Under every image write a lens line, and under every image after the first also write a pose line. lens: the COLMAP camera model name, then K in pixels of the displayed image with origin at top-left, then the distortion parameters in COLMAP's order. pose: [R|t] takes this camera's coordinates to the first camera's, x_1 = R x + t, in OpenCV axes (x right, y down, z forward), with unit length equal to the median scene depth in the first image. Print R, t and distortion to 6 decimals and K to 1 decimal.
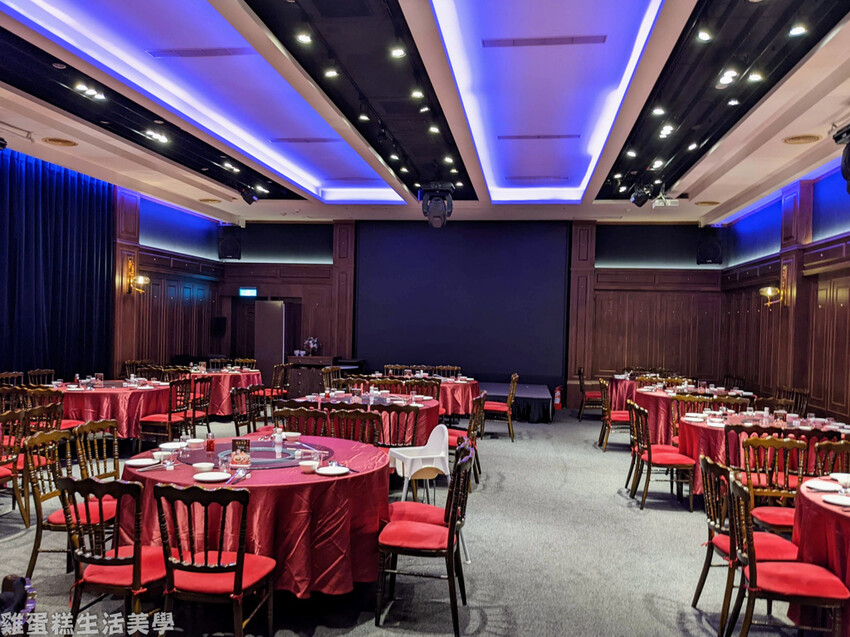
lens RADIAL K [[703.6, 0, 425.0], [0, 703.6, 318.5], [0, 0, 1]] dist [0.004449, 0.000502]
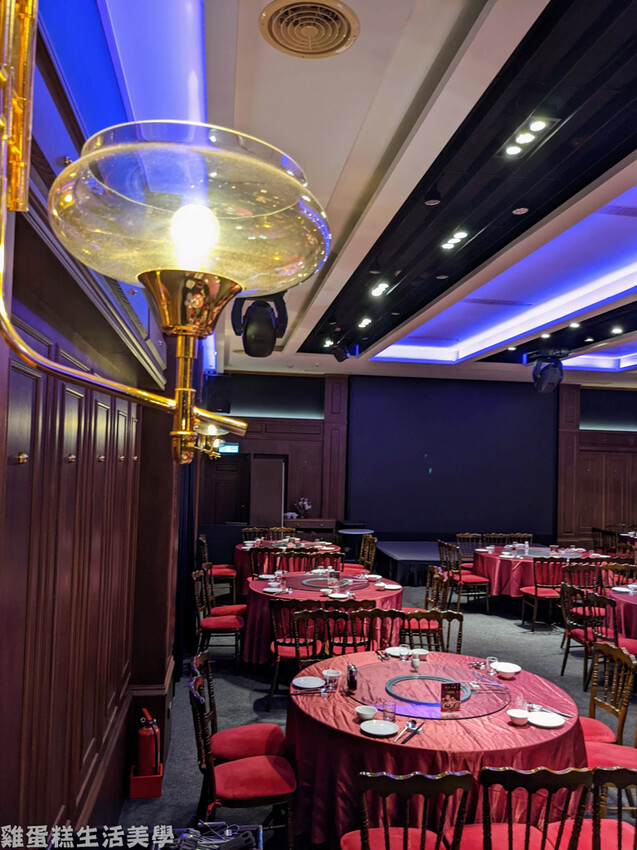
lens RADIAL K [[703.6, 0, 318.5], [0, 703.6, 425.0], [0, 0, 1]] dist [0.004449, 0.000502]
pose [[0.958795, 0.017900, 0.283535, -0.411063], [-0.003098, 0.998613, -0.052565, -0.021004], [-0.284083, 0.049521, 0.957520, 0.096921]]
